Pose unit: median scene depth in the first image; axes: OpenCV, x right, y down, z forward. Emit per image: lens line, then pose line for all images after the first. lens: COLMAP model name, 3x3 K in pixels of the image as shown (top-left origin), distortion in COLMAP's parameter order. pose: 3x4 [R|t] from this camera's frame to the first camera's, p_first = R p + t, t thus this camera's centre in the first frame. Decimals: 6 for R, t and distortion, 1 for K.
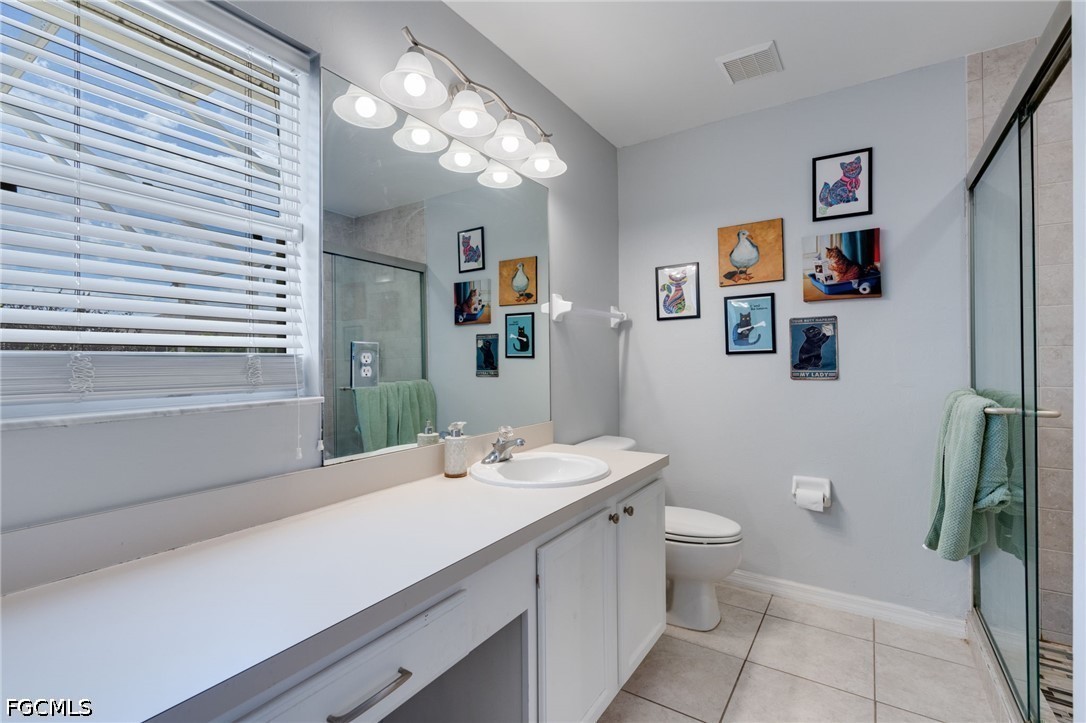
lens RADIAL K [[487.6, 0, 543.0], [0, 487.6, 361.5], [0, 0, 1]] dist [-0.000177, 0.000131]
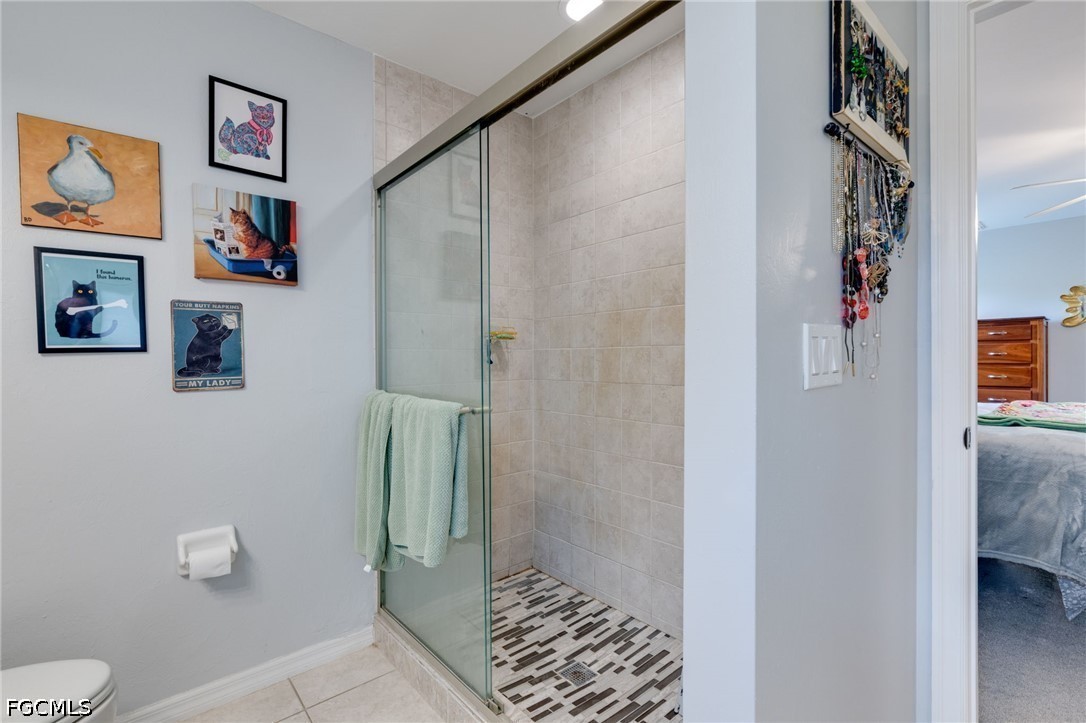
lens RADIAL K [[487.6, 0, 543.0], [0, 487.6, 361.5], [0, 0, 1]] dist [-0.000177, 0.000131]
pose [[0.267749, -0.001148, 0.963488, 0.004857], [0.012808, 0.999915, -0.002368, 0.003504], [-0.963404, 0.012975, 0.267741, 0.354814]]
